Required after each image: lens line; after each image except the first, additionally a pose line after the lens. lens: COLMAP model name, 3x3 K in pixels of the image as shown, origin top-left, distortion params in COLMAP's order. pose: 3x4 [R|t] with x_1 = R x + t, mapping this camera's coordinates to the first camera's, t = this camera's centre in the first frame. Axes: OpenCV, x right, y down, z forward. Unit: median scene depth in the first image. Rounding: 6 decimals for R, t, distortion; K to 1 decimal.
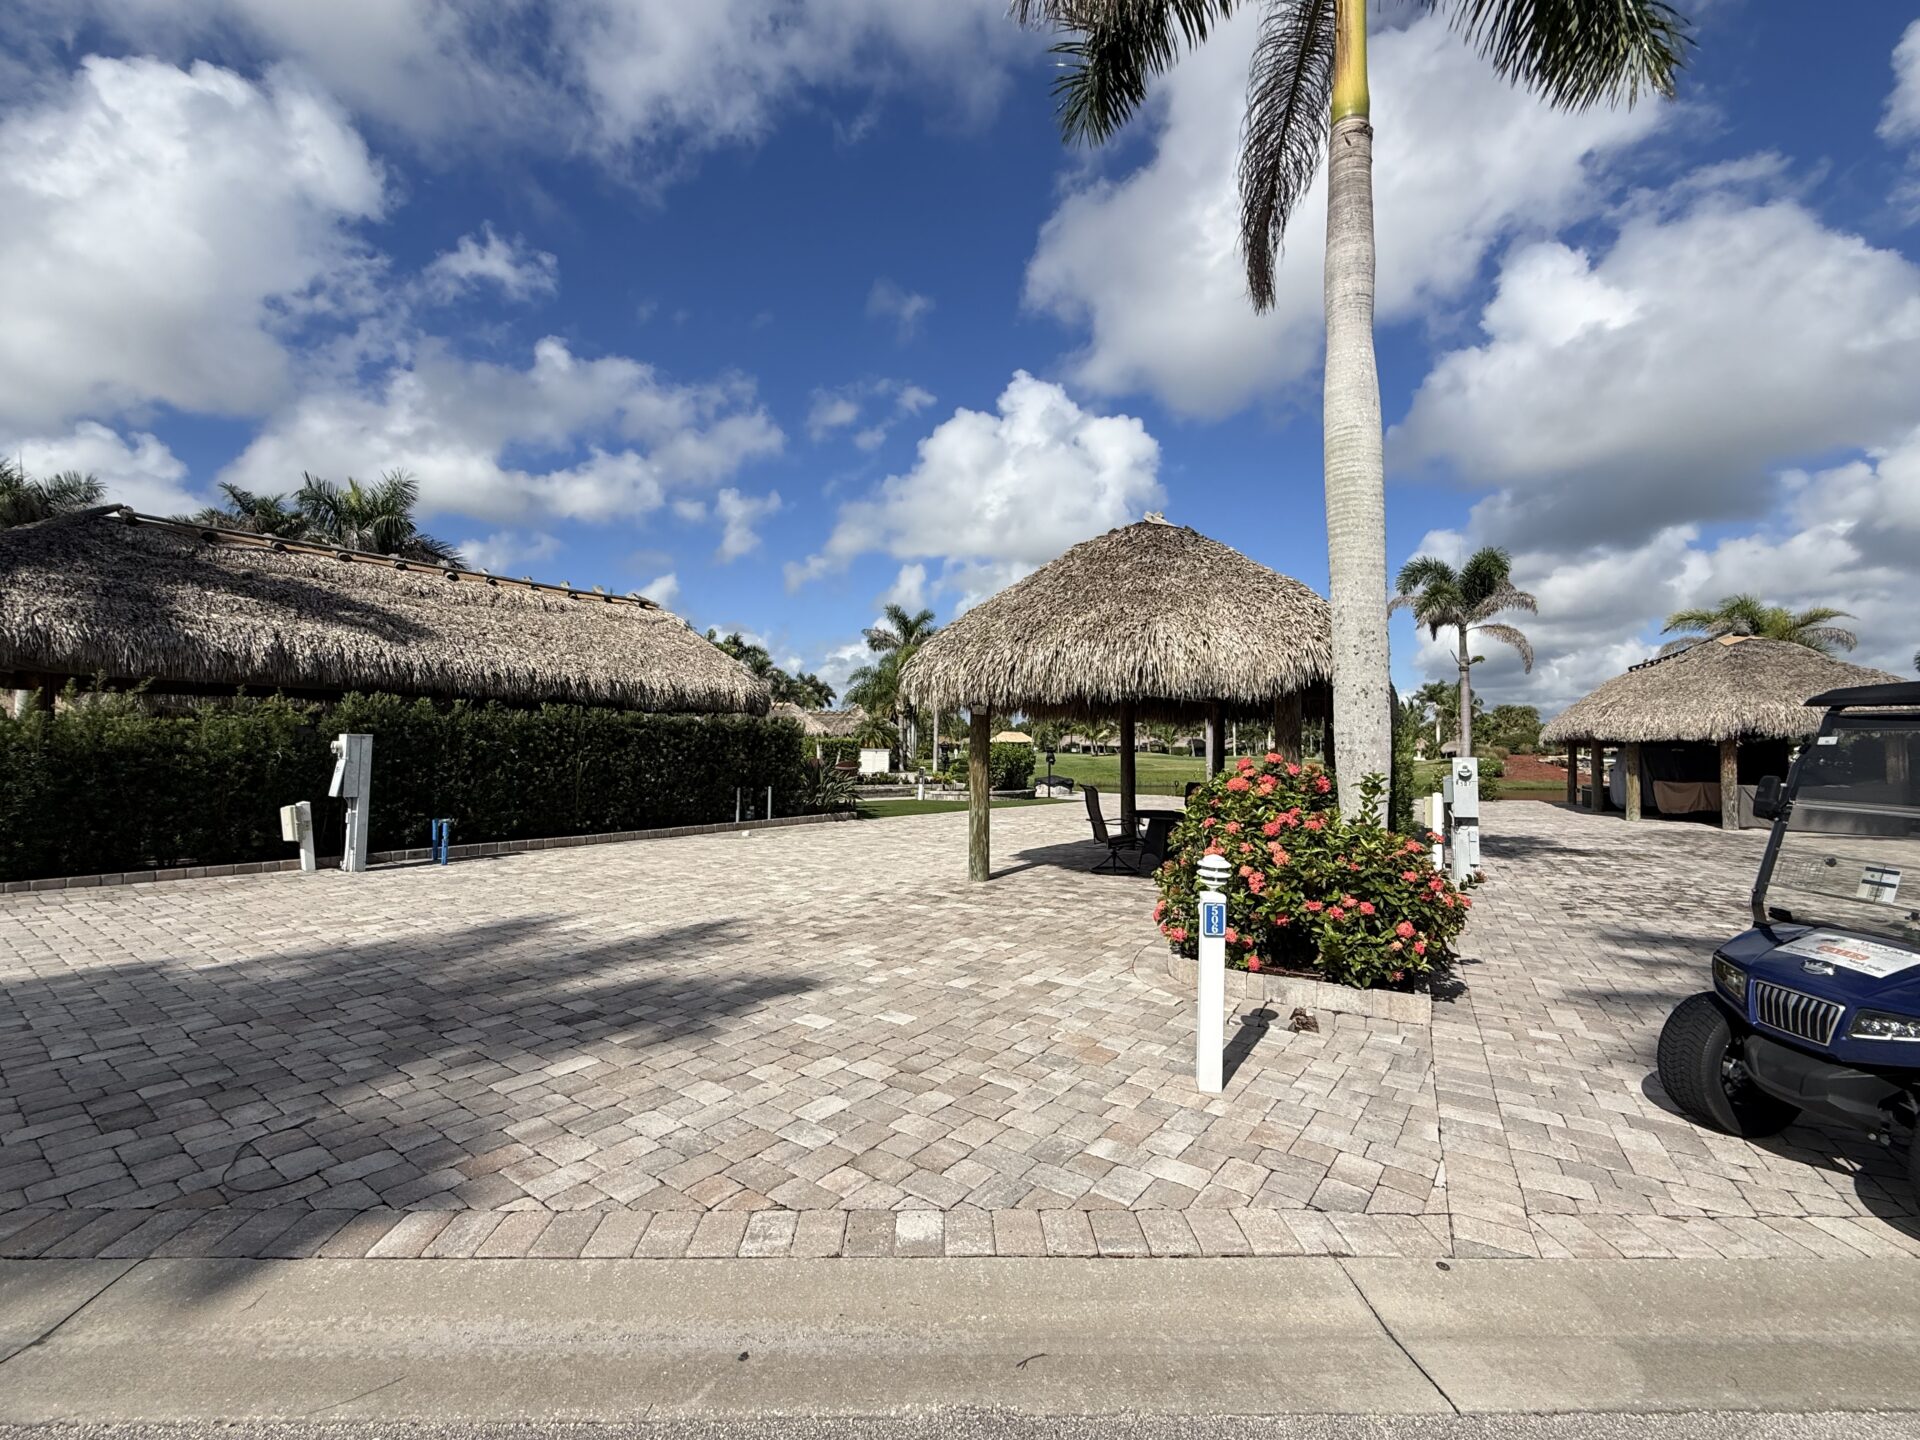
lens RADIAL K [[828.0, 0, 961.4], [0, 828.0, 752.7], [0, 0, 1]] dist [0.003283, -0.002606]
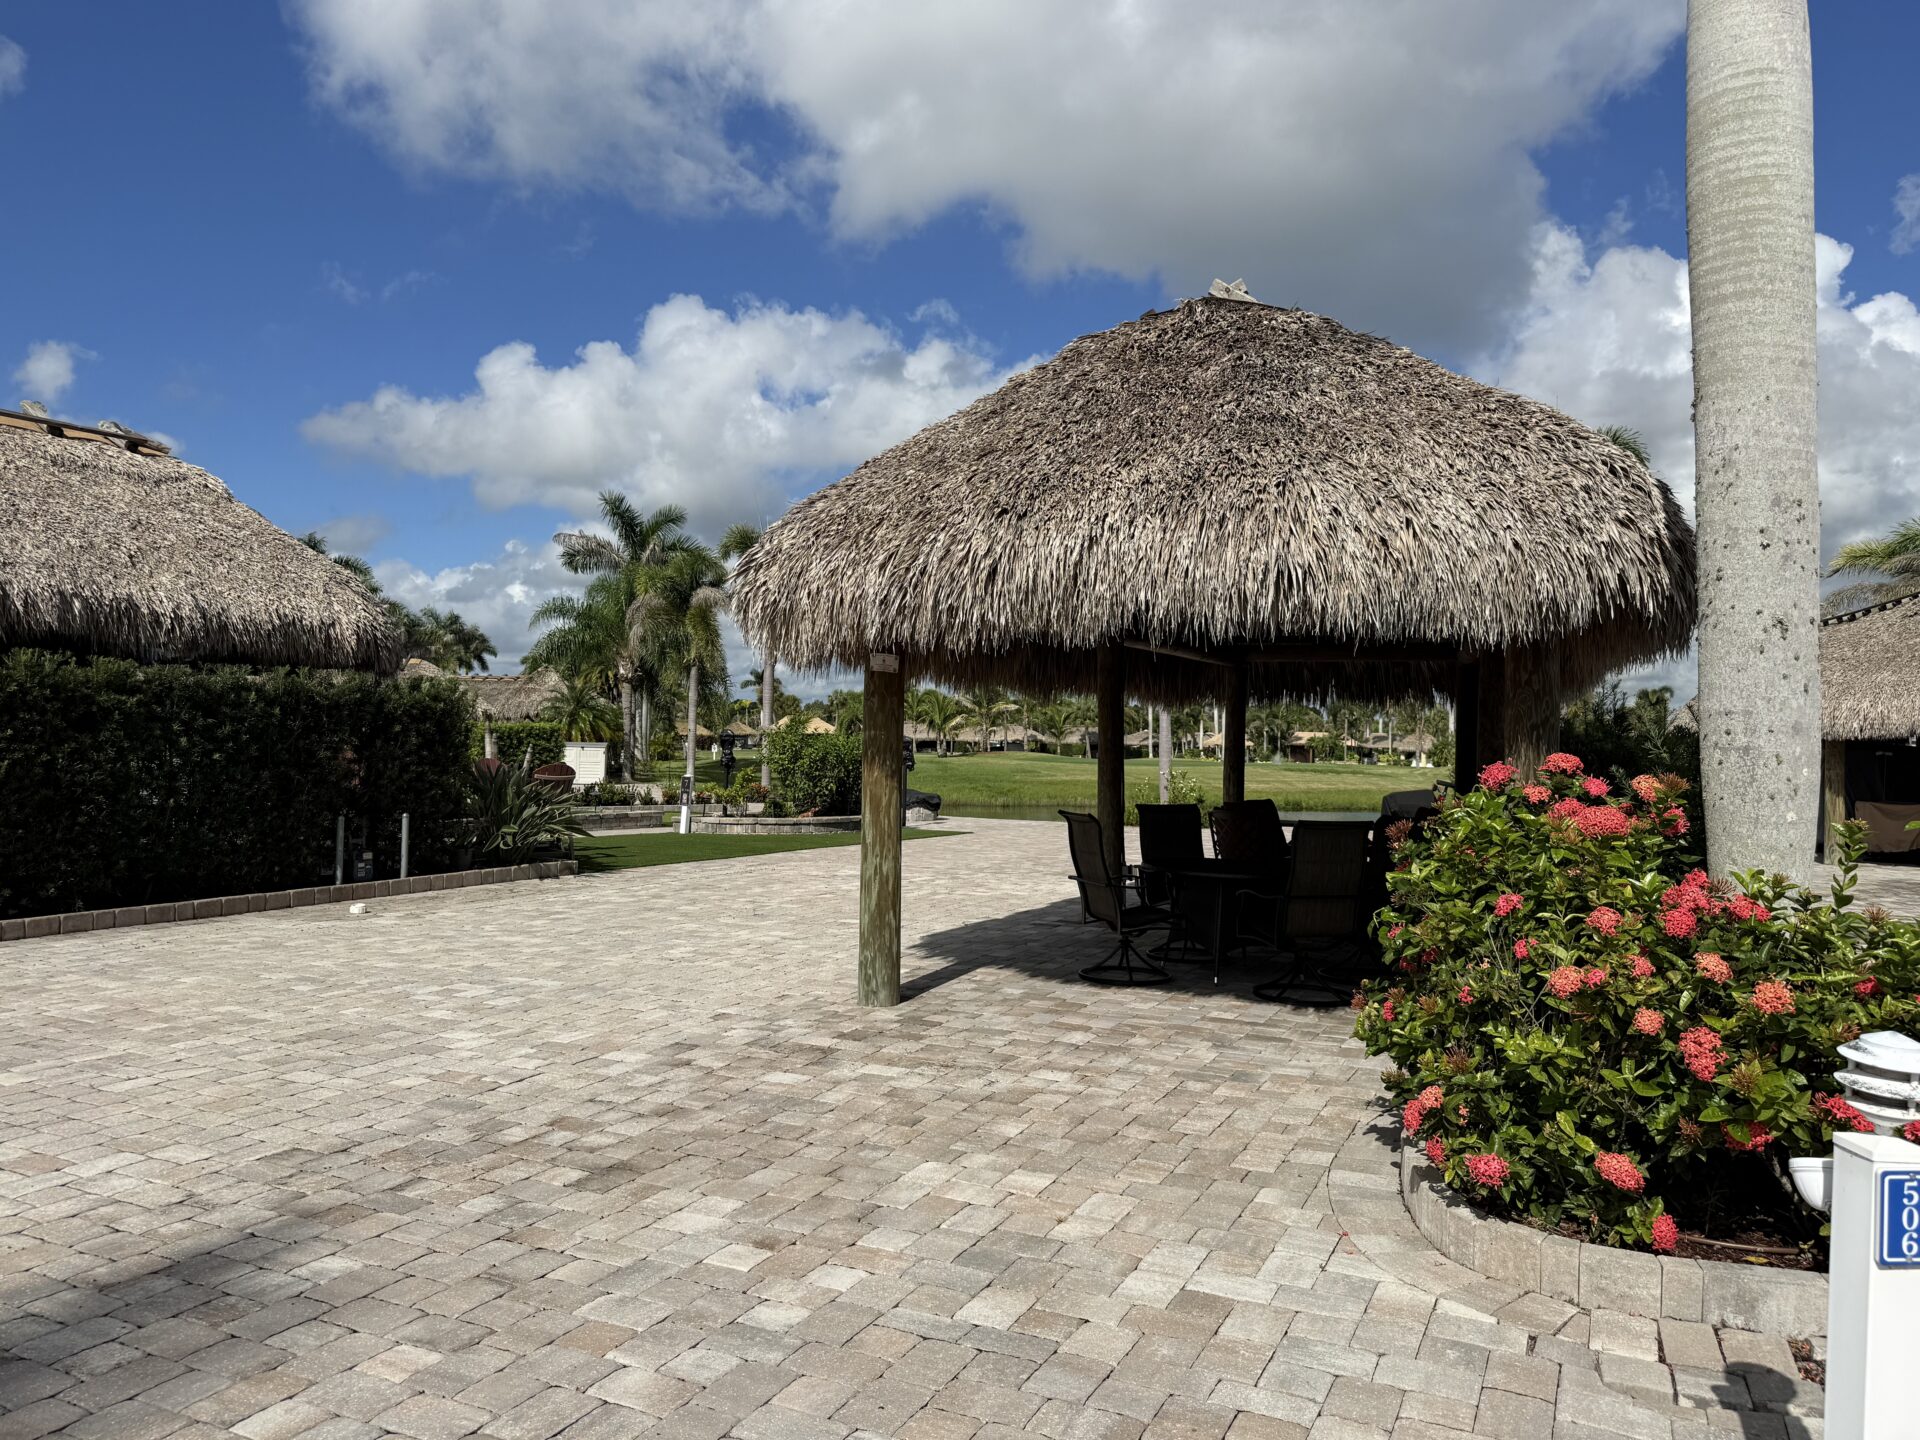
lens RADIAL K [[1344.6, 0, 950.0], [0, 1344.6, 748.1], [0, 0, 1]] dist [0.063773, -0.071027]
pose [[0.984552, 0.006591, 0.174970, -0.078603], [-0.006181, 0.999977, -0.002888, 0.001672], [-0.174985, 0.001762, 0.984570, 0.193802]]
